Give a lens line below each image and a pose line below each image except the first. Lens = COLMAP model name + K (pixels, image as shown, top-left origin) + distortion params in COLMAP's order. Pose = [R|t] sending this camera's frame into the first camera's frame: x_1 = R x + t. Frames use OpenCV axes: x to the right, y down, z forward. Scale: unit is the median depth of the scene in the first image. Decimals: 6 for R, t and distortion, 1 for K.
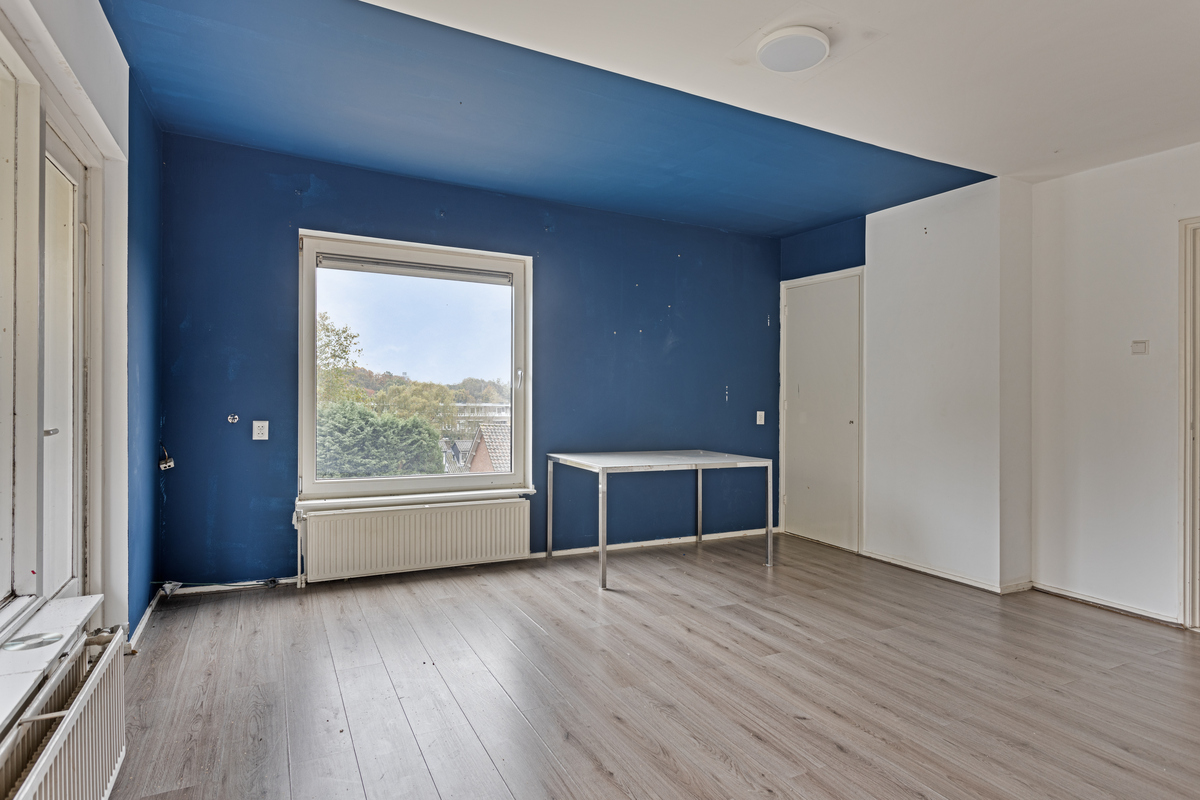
lens RADIAL K [[639.9, 0, 591.9], [0, 639.9, 394.3], [0, 0, 1]] dist [-0.002757, 0.002387]
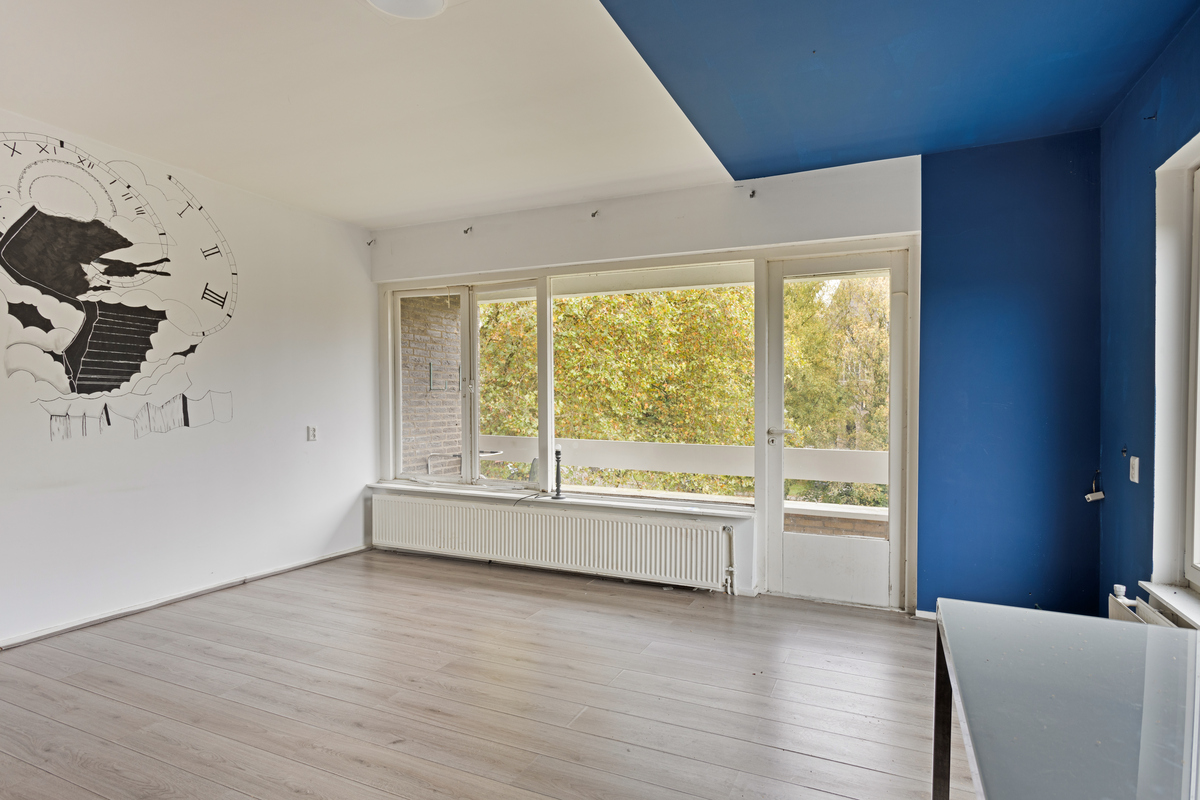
lens RADIAL K [[639.9, 0, 589.9], [0, 639.9, 412.3], [0, 0, 1]] dist [-0.002757, 0.002387]
pose [[-0.786422, -0.017959, -0.617429, 0.670712], [-0.027700, 0.999597, 0.006206, 0.005935], [0.617069, 0.021983, -0.786602, 1.837798]]
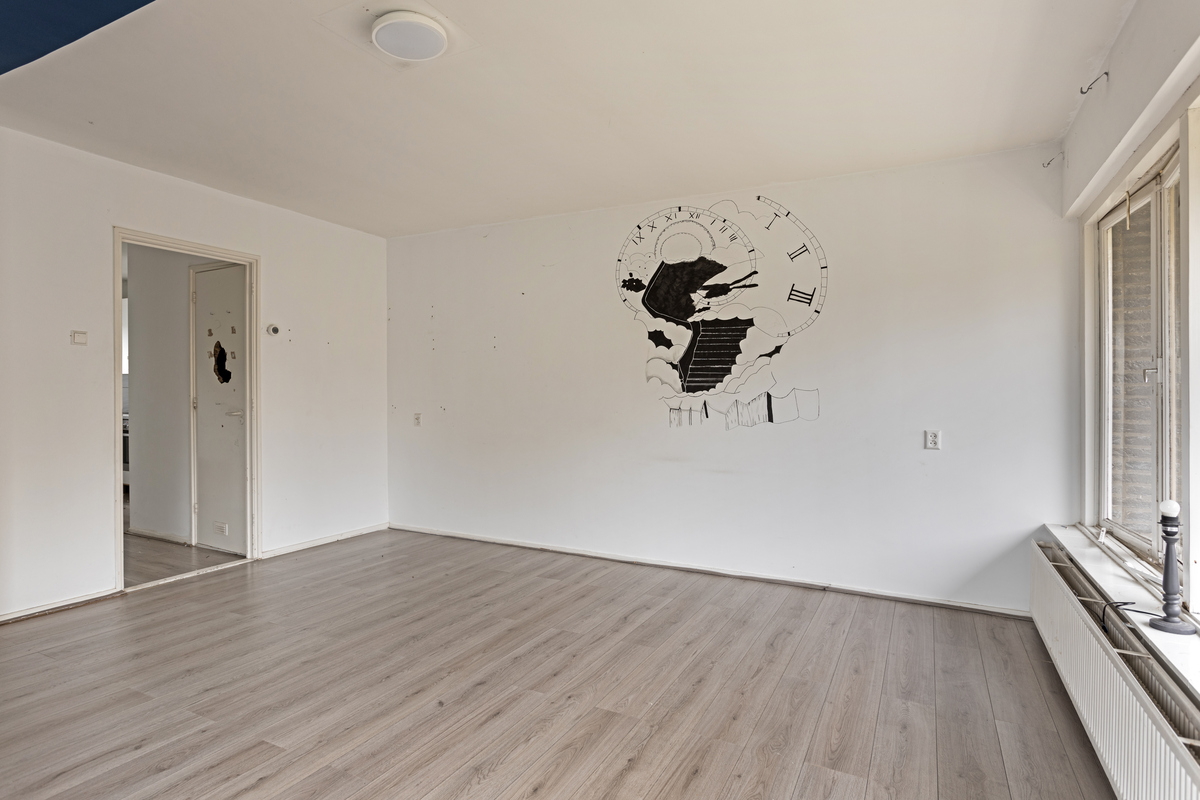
lens RADIAL K [[639.9, 0, 603.3], [0, 639.9, 405.2], [0, 0, 1]] dist [-0.002757, 0.002387]
pose [[-0.588707, -0.038380, 0.807435, -0.627951], [-0.015706, 0.999227, 0.036045, -0.021123], [-0.808194, 0.008538, -0.588854, 1.344767]]
